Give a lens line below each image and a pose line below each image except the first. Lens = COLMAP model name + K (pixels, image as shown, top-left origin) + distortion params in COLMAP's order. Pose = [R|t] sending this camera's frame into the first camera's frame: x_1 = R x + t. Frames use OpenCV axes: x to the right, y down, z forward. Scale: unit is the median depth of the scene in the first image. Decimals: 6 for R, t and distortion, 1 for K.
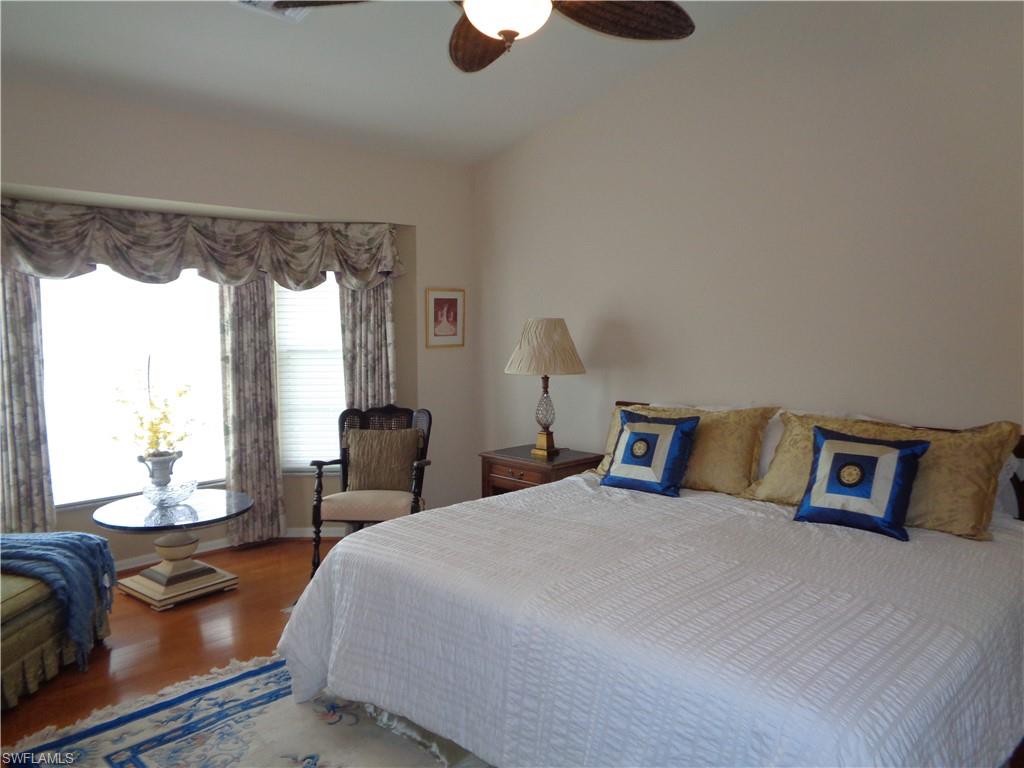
lens RADIAL K [[769.8, 0, 513.4], [0, 769.8, 384.3], [0, 0, 1]] dist [0.006795, 0.002189]
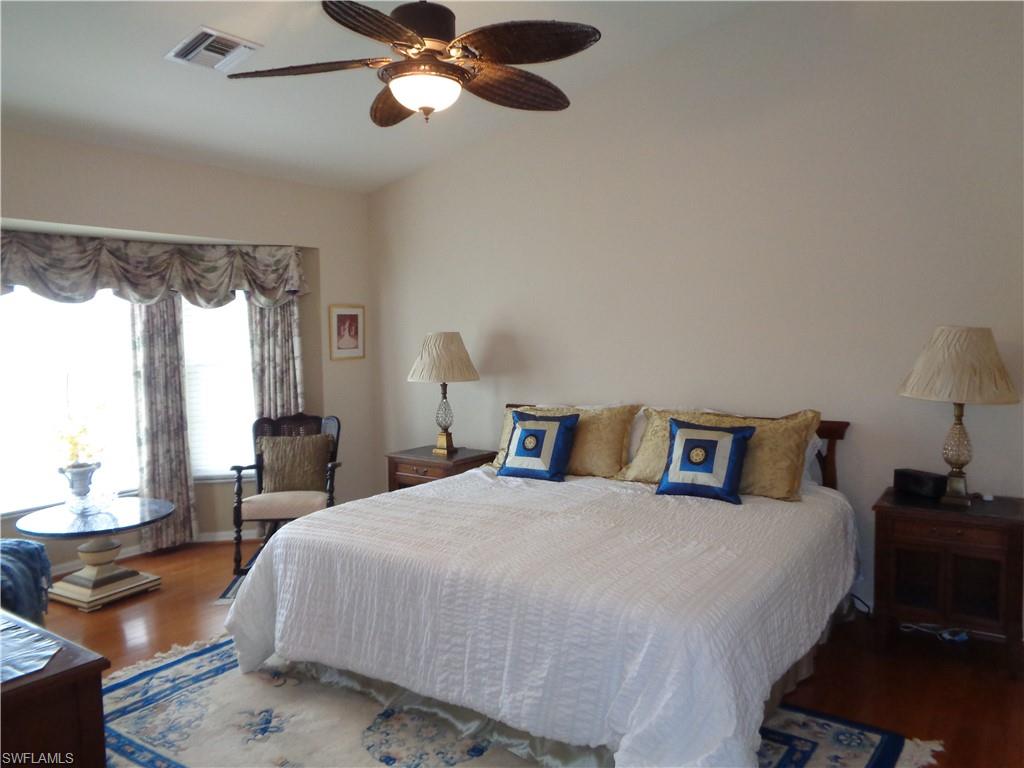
lens RADIAL K [[764.9, 0, 511.8], [0, 764.9, 385.2], [0, 0, 1]] dist [0.003704, 0.002239]
pose [[0.987013, -0.021911, 0.159140, -0.040804], [0.023587, 0.999684, -0.008649, 0.004089], [-0.158900, 0.012291, 0.987218, -0.129064]]
